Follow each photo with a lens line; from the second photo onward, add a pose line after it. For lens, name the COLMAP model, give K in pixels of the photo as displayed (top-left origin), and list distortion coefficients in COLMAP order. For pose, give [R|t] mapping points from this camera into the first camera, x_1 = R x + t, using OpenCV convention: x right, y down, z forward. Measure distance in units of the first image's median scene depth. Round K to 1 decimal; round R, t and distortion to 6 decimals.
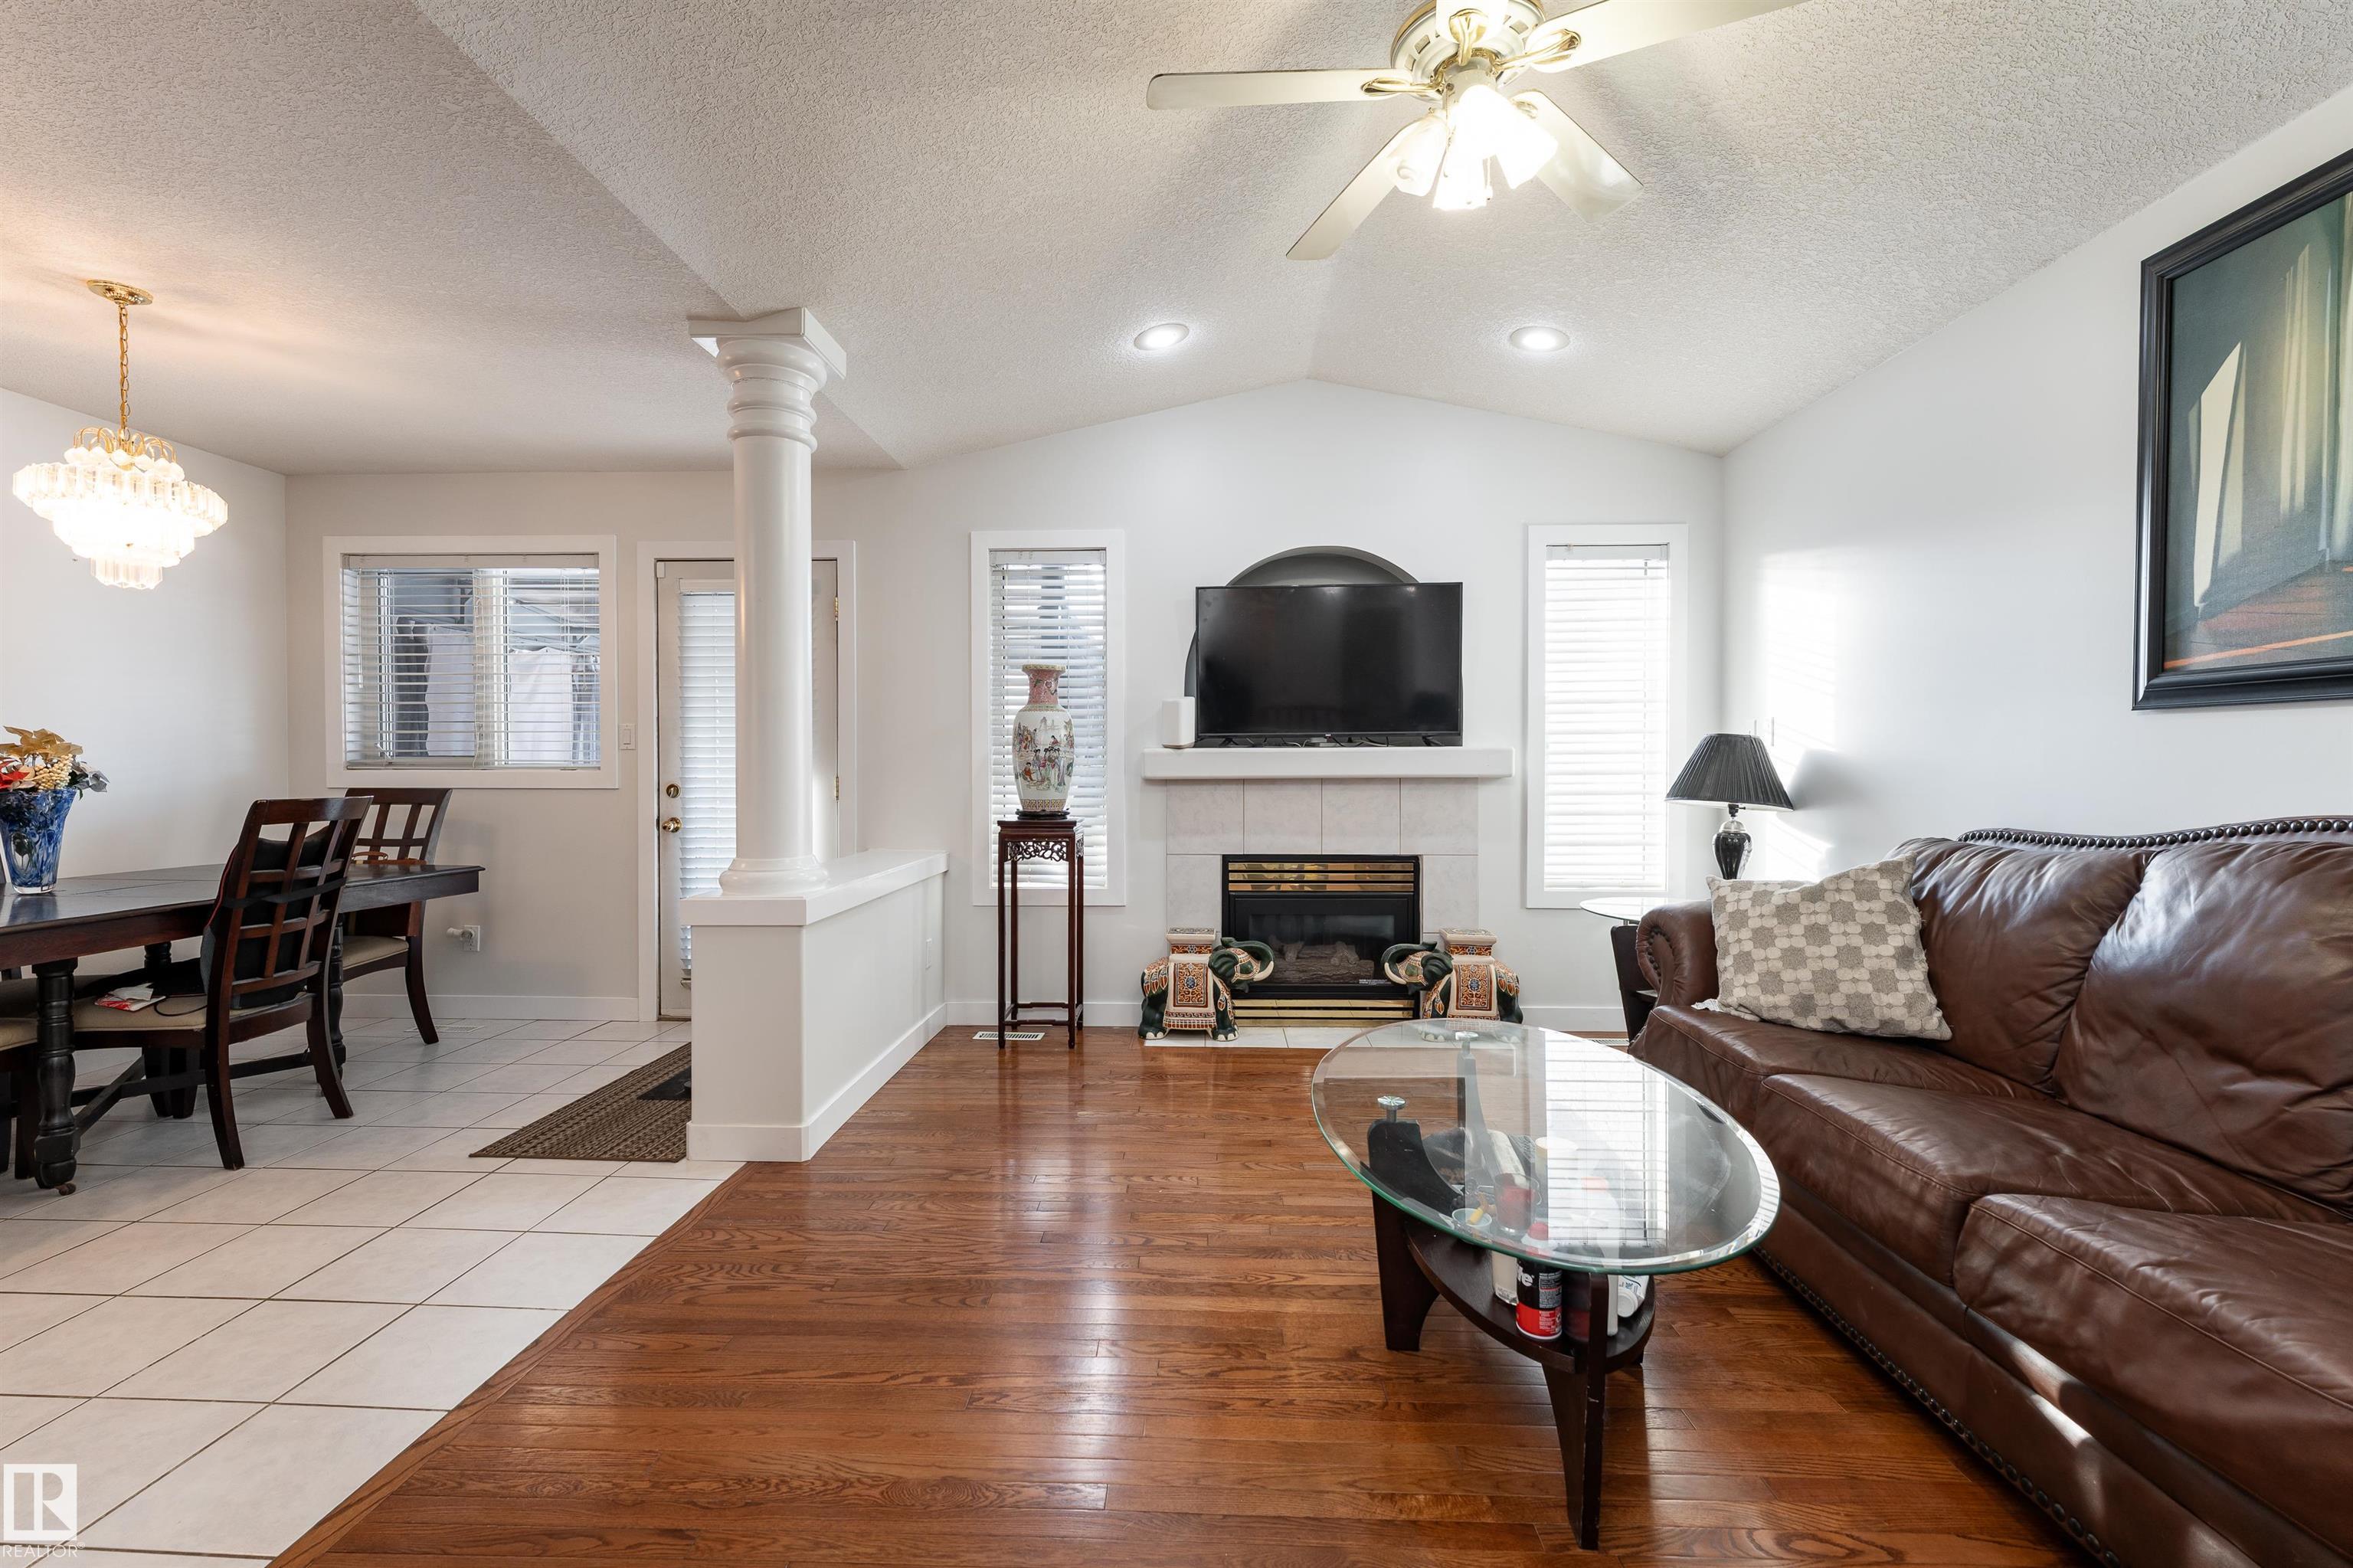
lens RADIAL K [[1014.0, 0, 1170.0], [0, 1014.0, 778.9], [0, 0, 1]] dist [-0.000875, 0.000014]
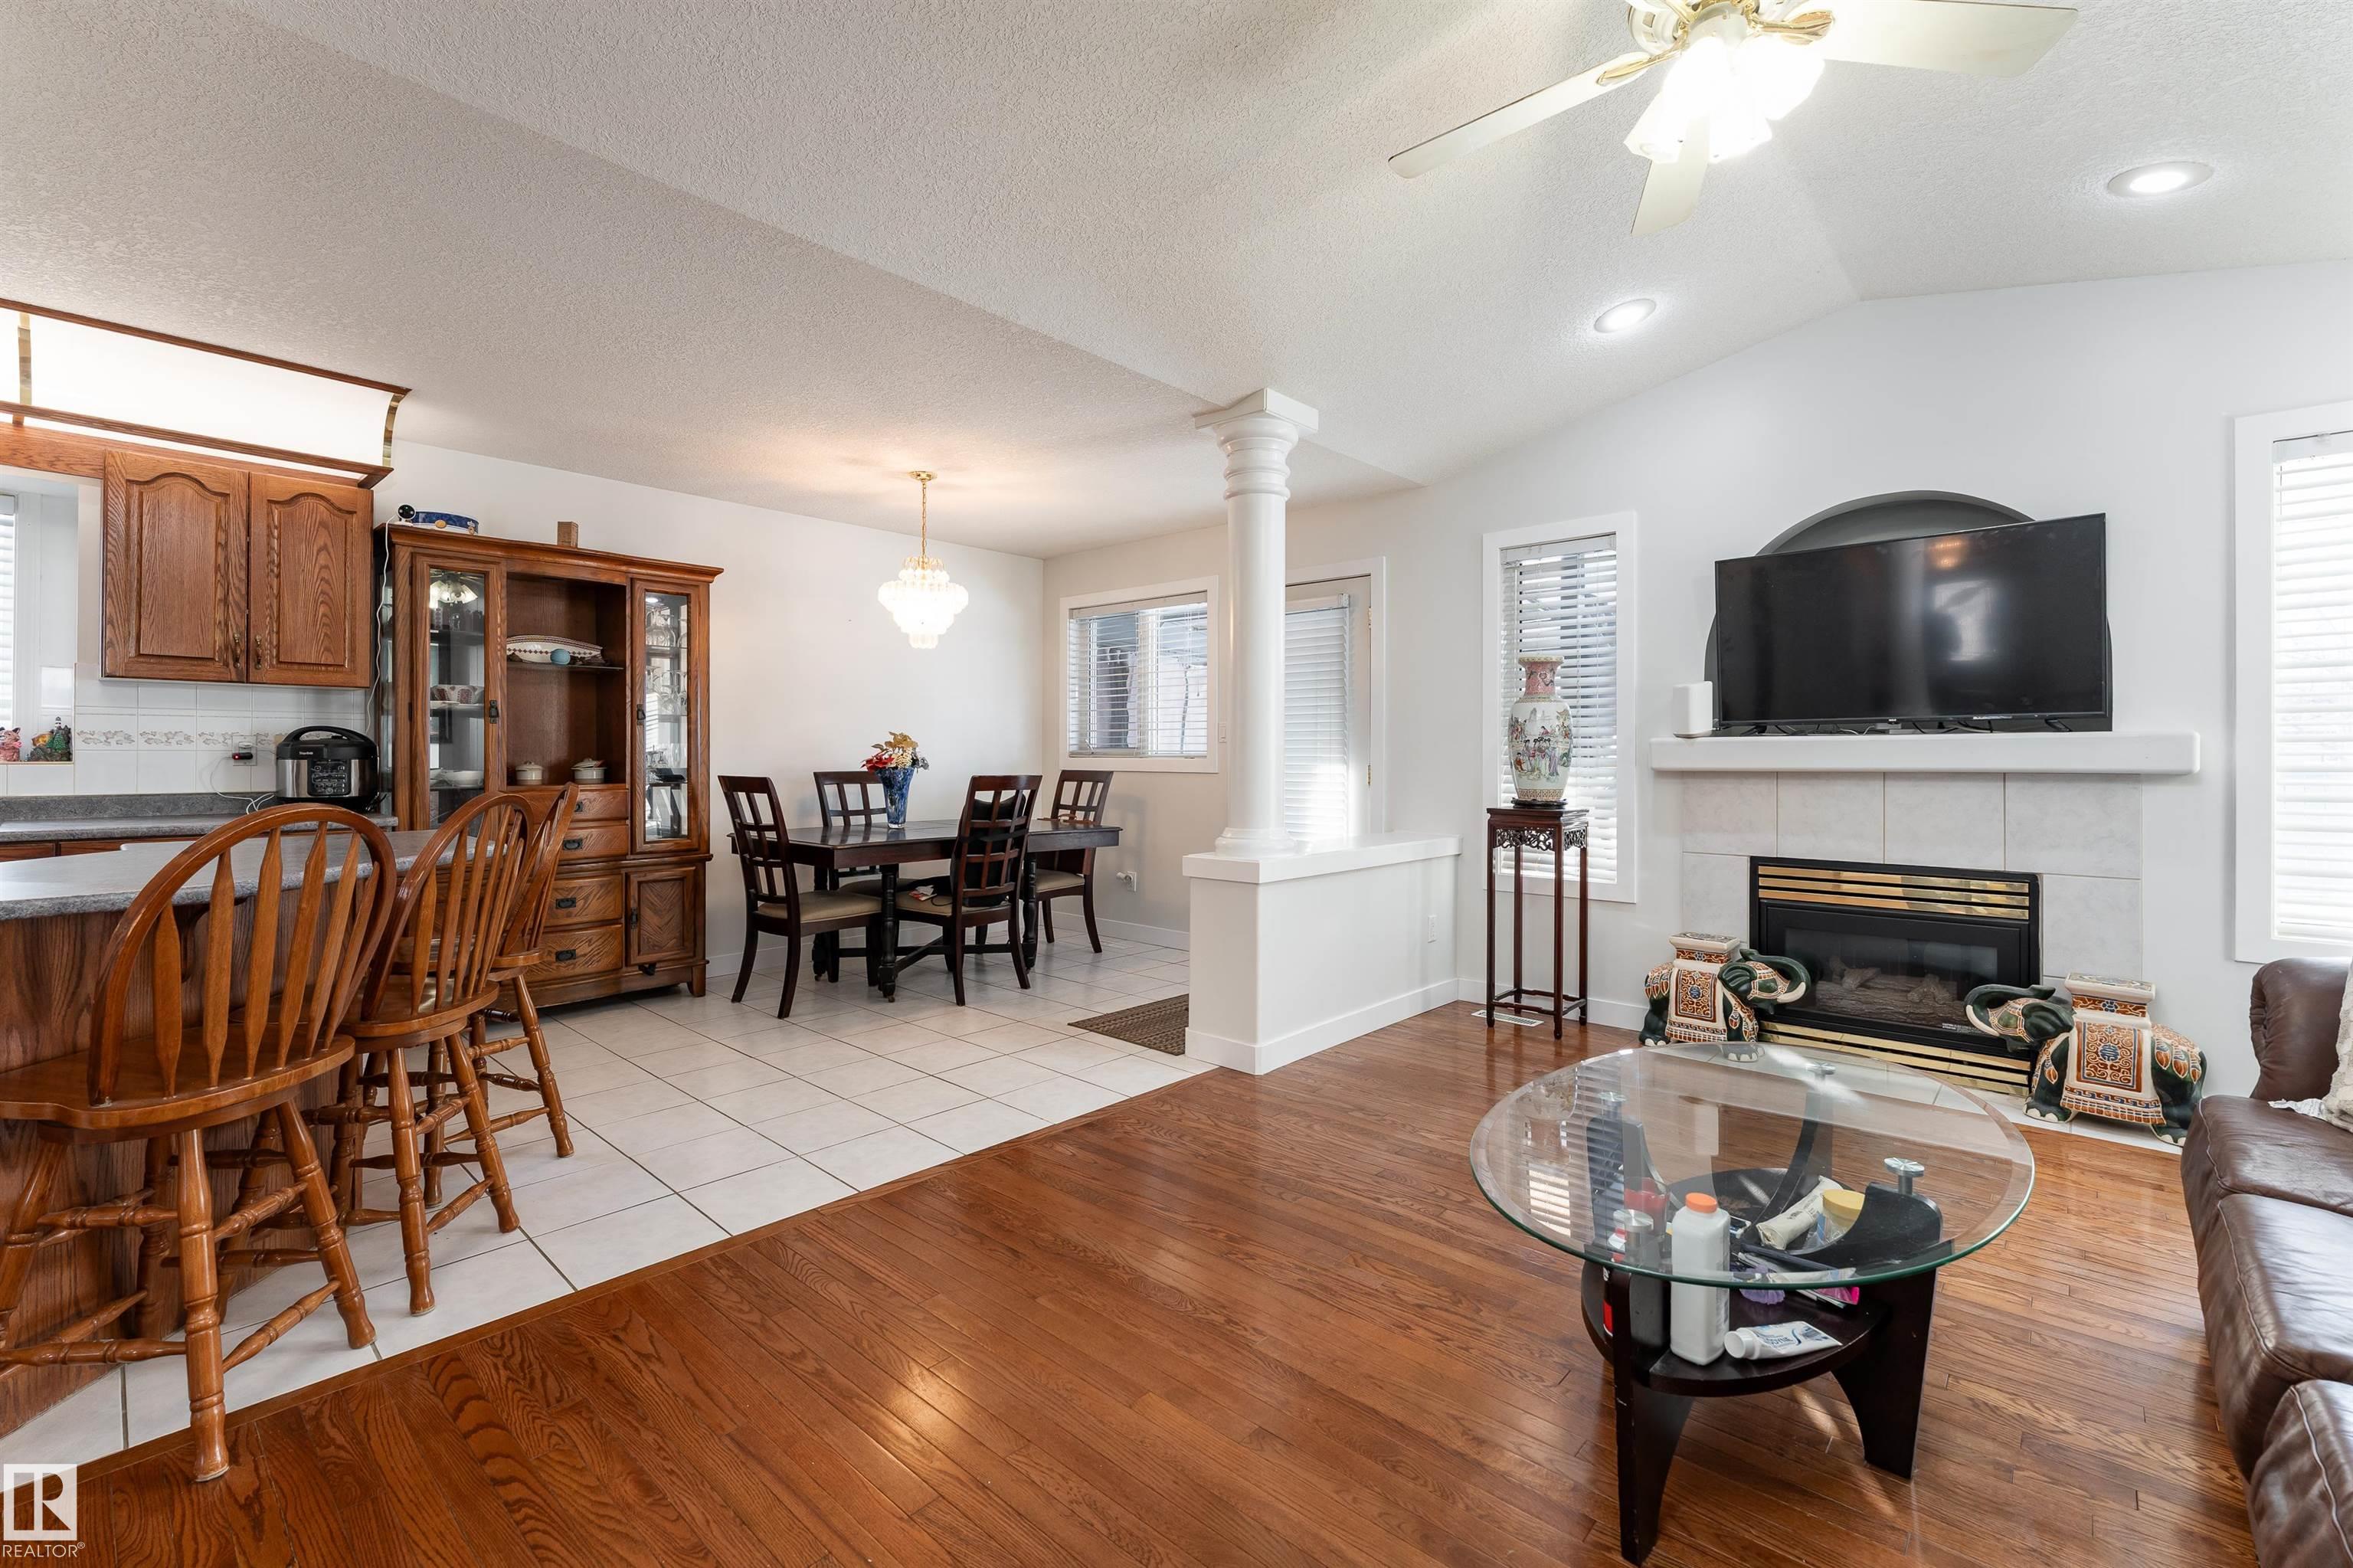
lens RADIAL K [[1012.5, 0, 1168.2], [0, 1012.5, 747.7], [0, 0, 1]] dist [-0.003464, 0.000394]
pose [[0.763441, -0.002505, -0.645873, 0.259177], [-0.011843, 0.999770, -0.017876, 0.001301], [0.645769, 0.021296, 0.763236, -0.014680]]
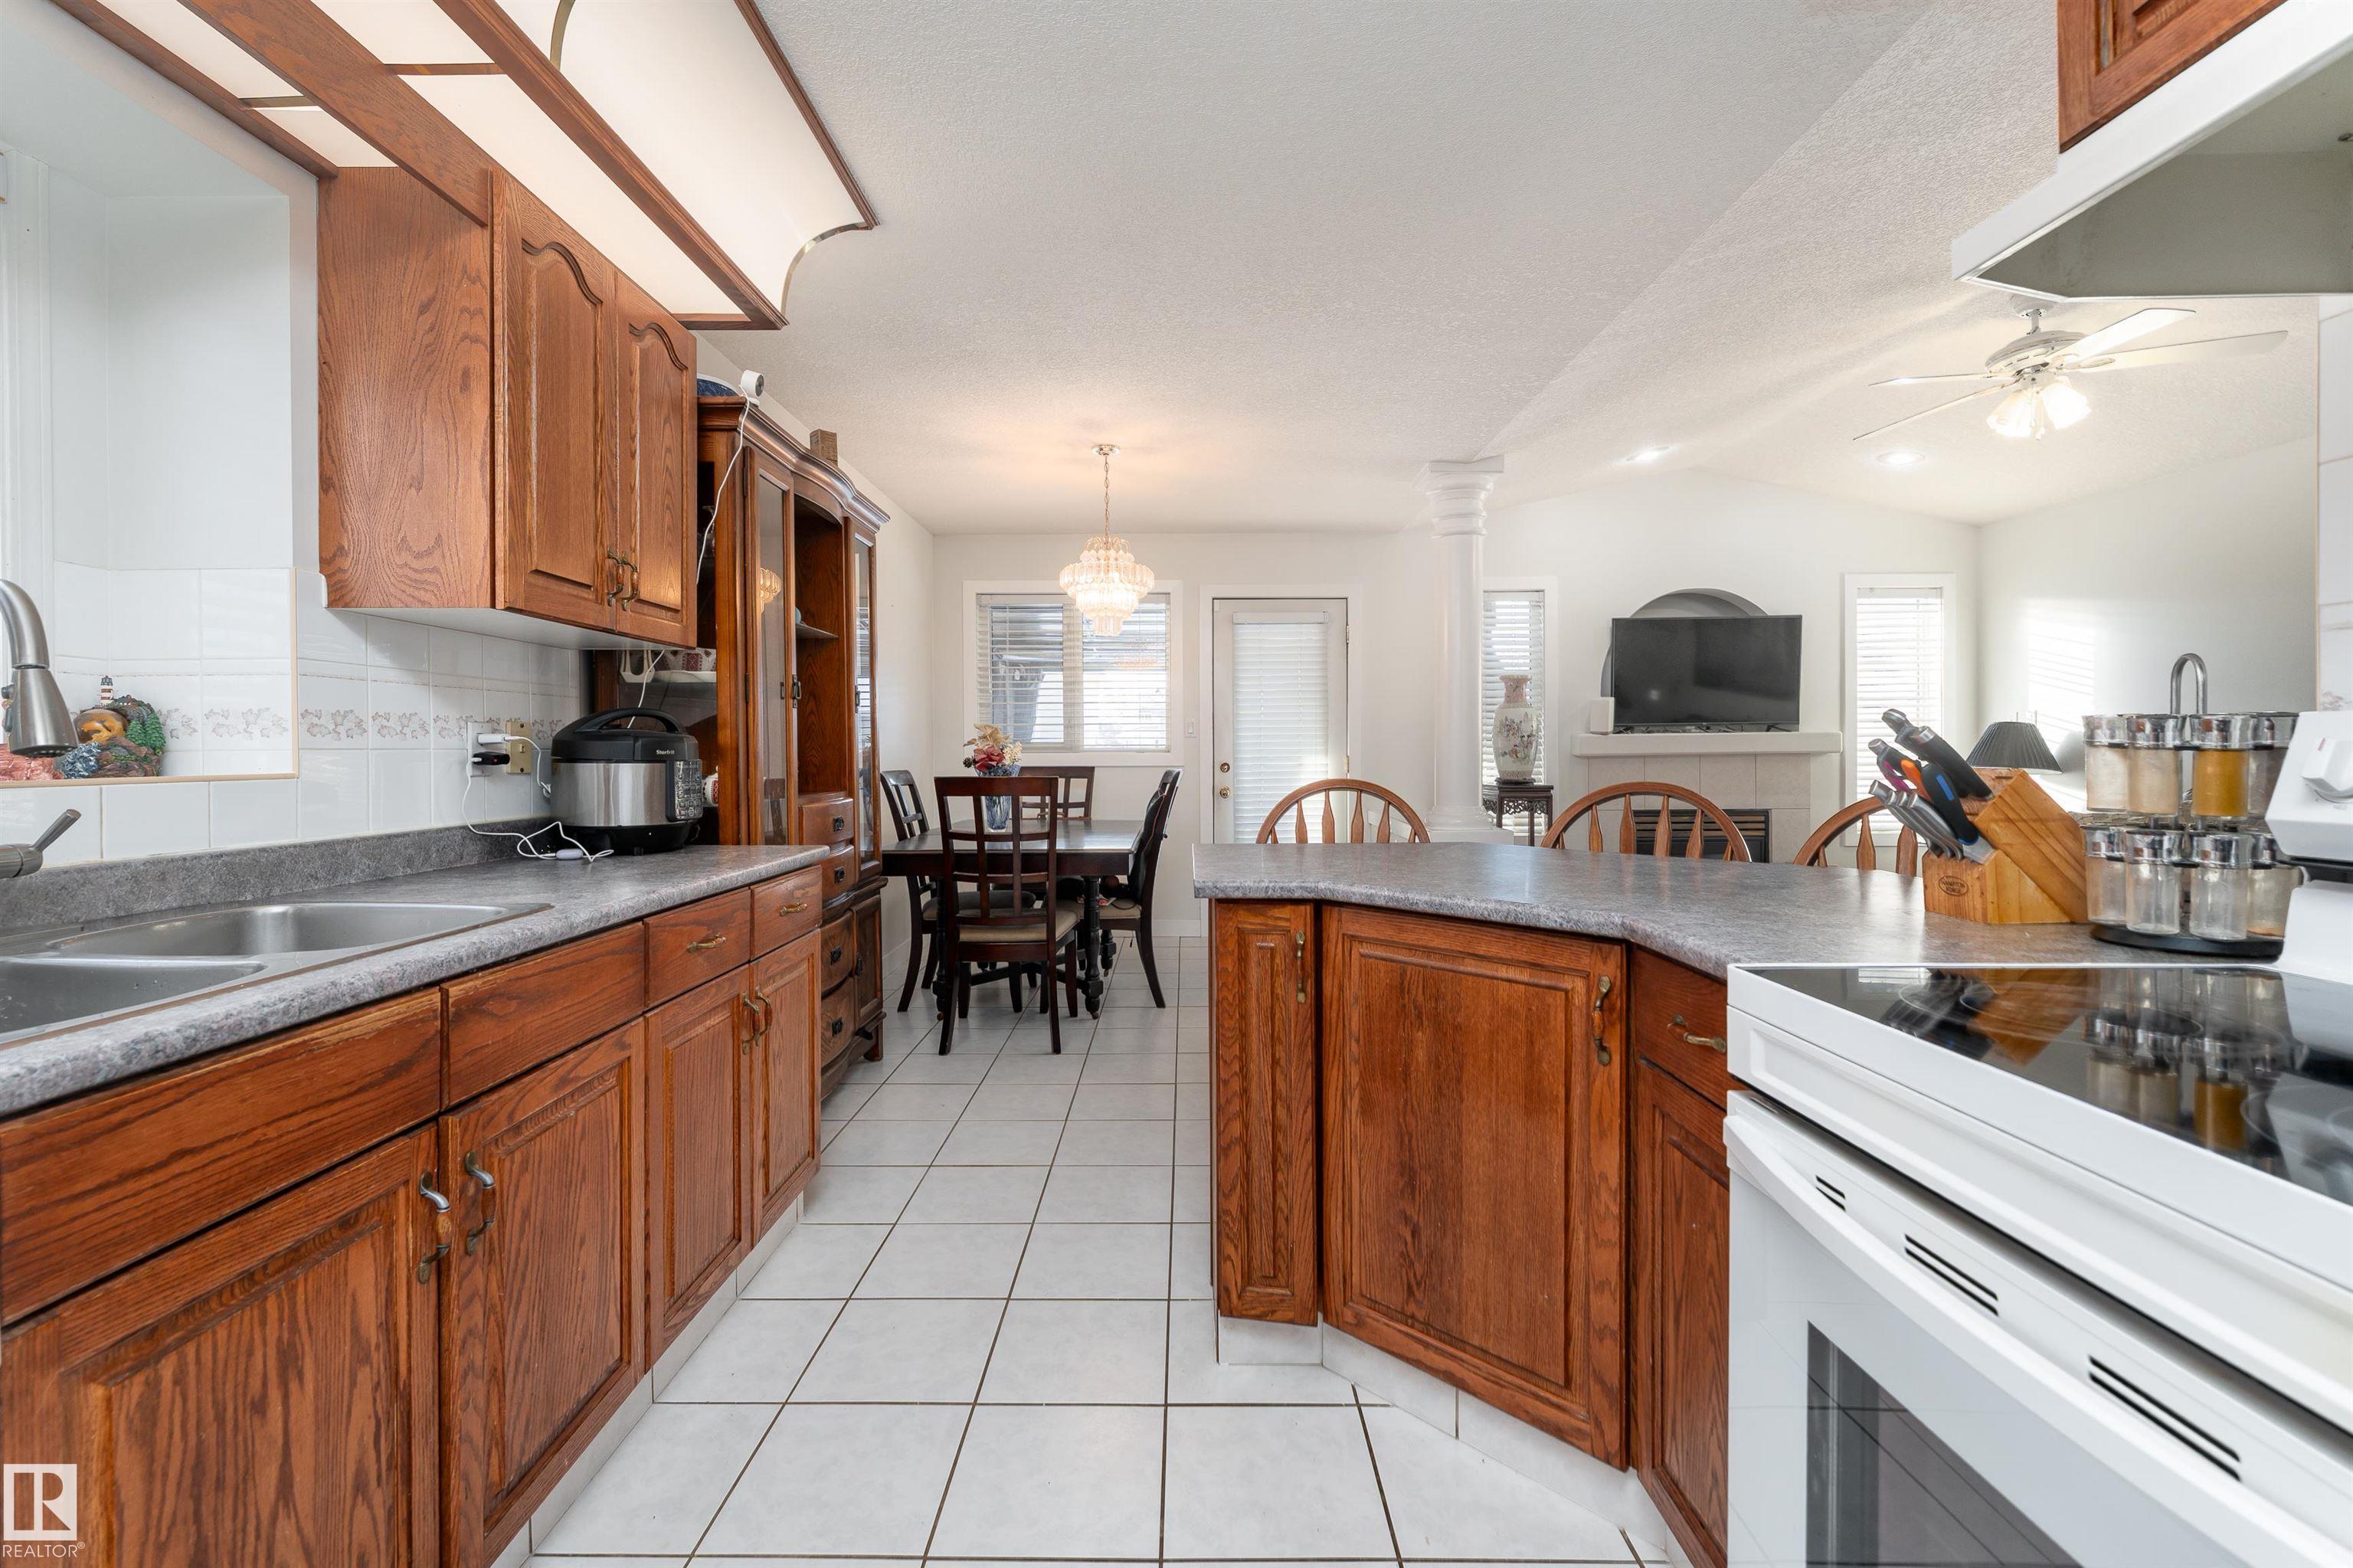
lens RADIAL K [[1006.6, 0, 1170.7], [0, 1006.6, 759.2], [0, 0, 1]] dist [-0.000804, -0.000091]
pose [[0.999359, -0.006678, 0.035172, -0.687110], [0.006853, 0.999965, -0.004848, 0.007763], [-0.035138, 0.005086, 0.999370, -0.394410]]
